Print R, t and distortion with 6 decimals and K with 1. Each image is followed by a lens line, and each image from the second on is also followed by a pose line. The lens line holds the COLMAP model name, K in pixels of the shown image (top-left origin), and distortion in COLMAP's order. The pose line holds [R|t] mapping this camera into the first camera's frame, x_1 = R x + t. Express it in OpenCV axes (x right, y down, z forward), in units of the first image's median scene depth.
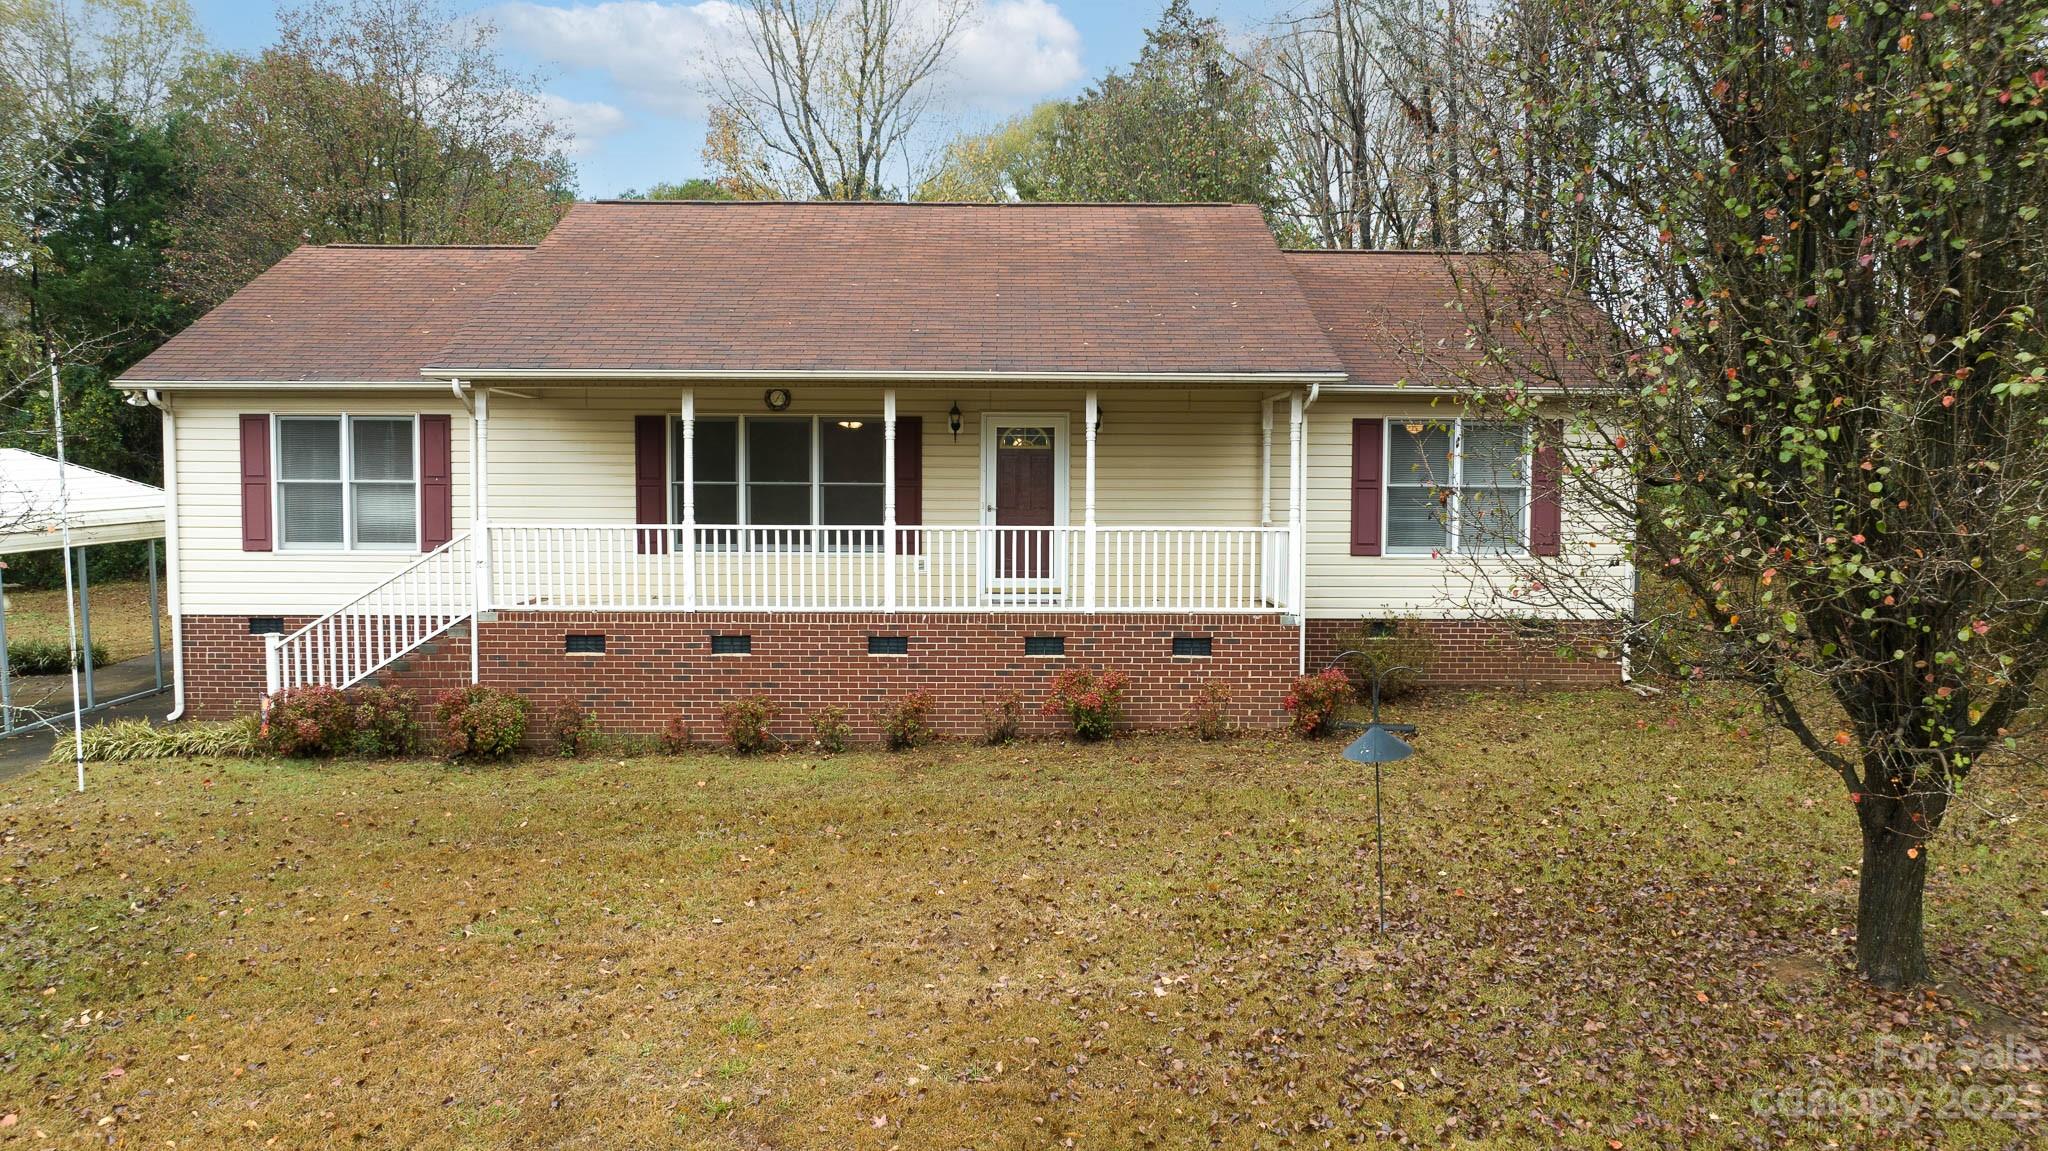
lens RADIAL K [[1439.4, 0, 1024.0], [0, 1439.4, 575.5], [0, 0, 1]] dist [-0.019057, 0.001871]
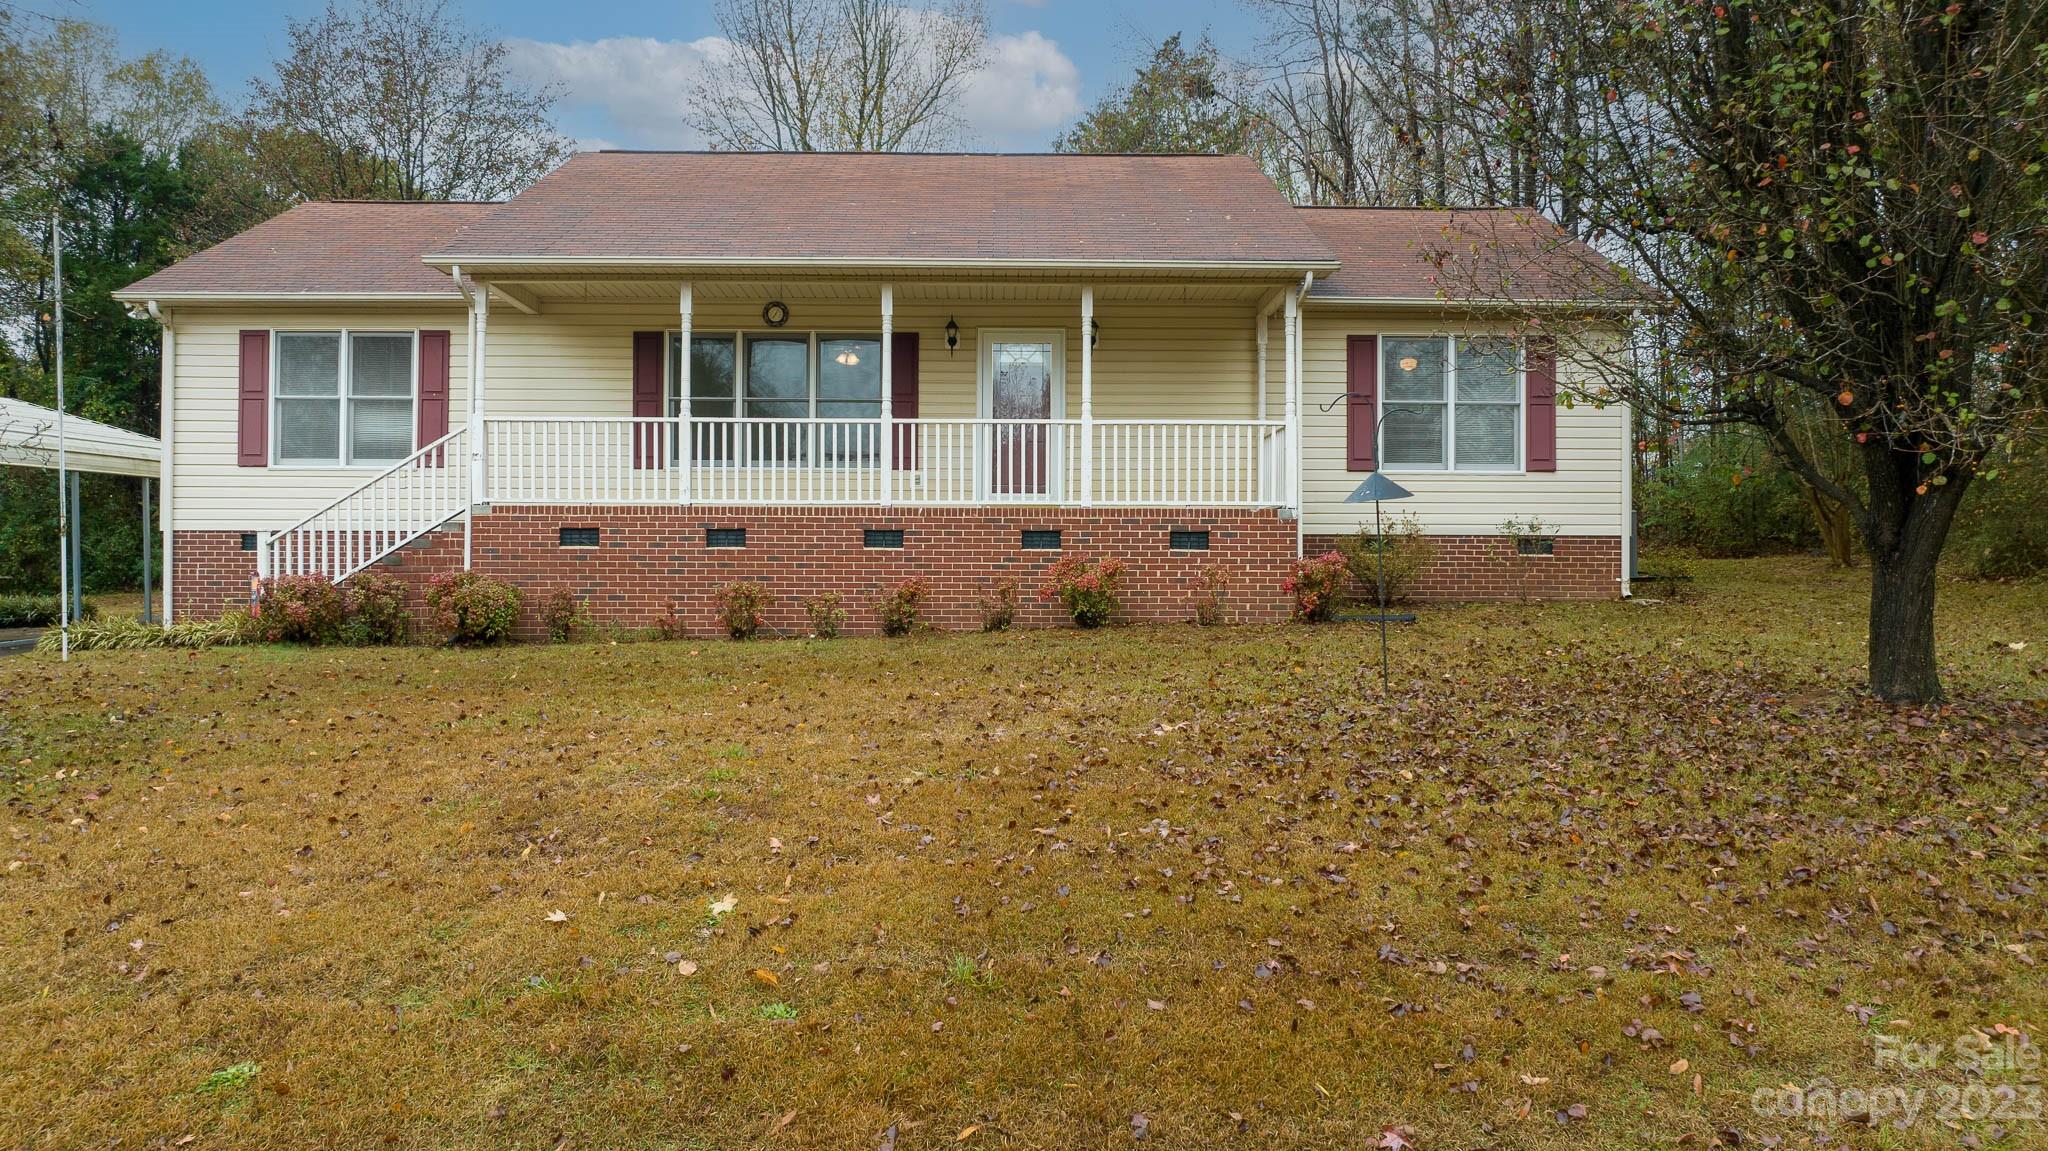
lens RADIAL K [[1439.4, 0, 1024.0], [0, 1439.4, 575.5], [0, 0, 1]] dist [-0.019057, 0.001871]
pose [[0.999995, -0.000801, 0.003033, -0.000644], [0.001011, 0.997554, -0.069891, 0.142717], [-0.002970, 0.069894, 0.997550, 0.009137]]
